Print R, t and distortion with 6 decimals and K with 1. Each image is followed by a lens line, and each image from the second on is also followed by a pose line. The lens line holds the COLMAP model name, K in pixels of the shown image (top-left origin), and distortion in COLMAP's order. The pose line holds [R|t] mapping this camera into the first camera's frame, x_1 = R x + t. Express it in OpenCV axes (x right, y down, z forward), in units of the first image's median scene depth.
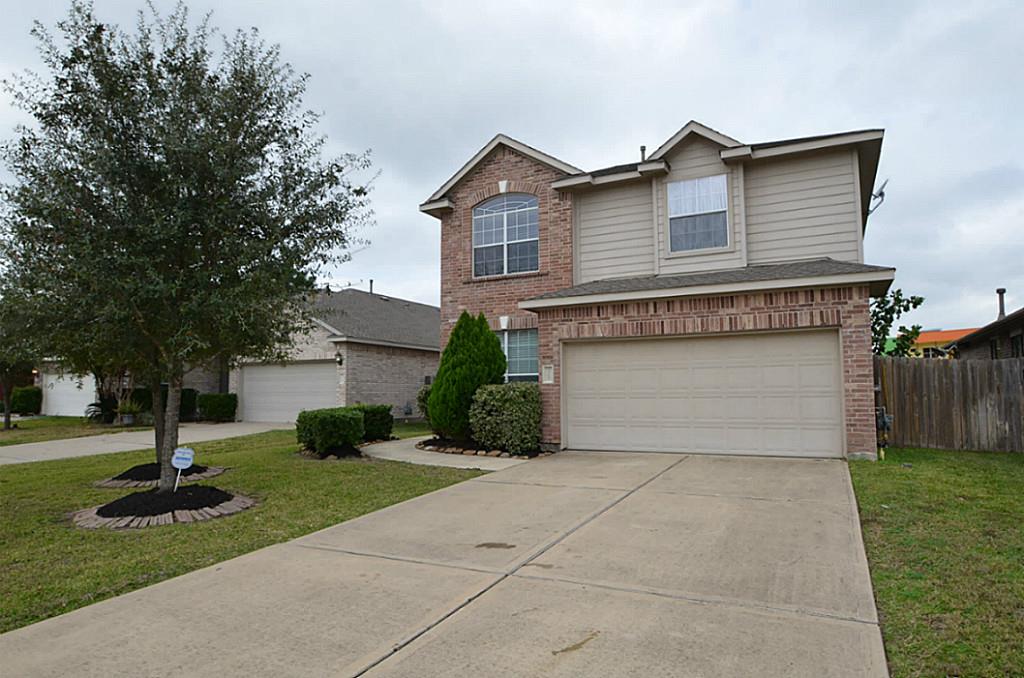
lens RADIAL K [[624.1, 0, 512.0], [0, 624.1, 339.0], [0, 0, 1]] dist [-0.039072, -0.000733]
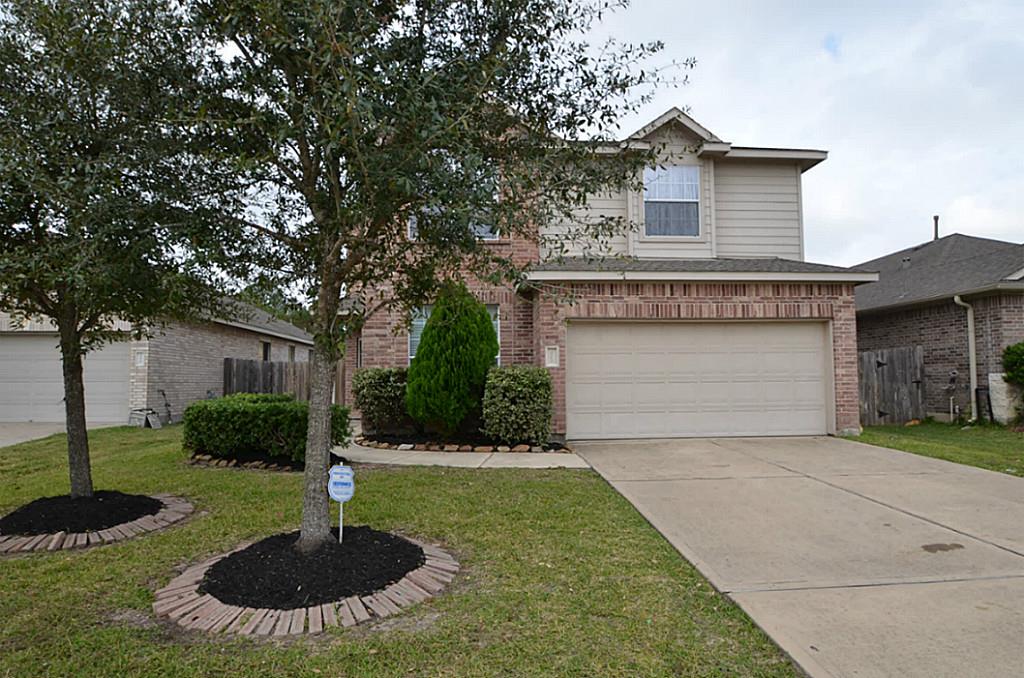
lens RADIAL K [[624.1, 0, 512.0], [0, 624.1, 339.0], [0, 0, 1]] dist [-0.039072, -0.000733]
pose [[0.854126, 0.035212, 0.518873, -0.491948], [-0.044001, 0.999021, 0.004636, 0.032859], [-0.518202, -0.026791, 0.854839, 0.295575]]
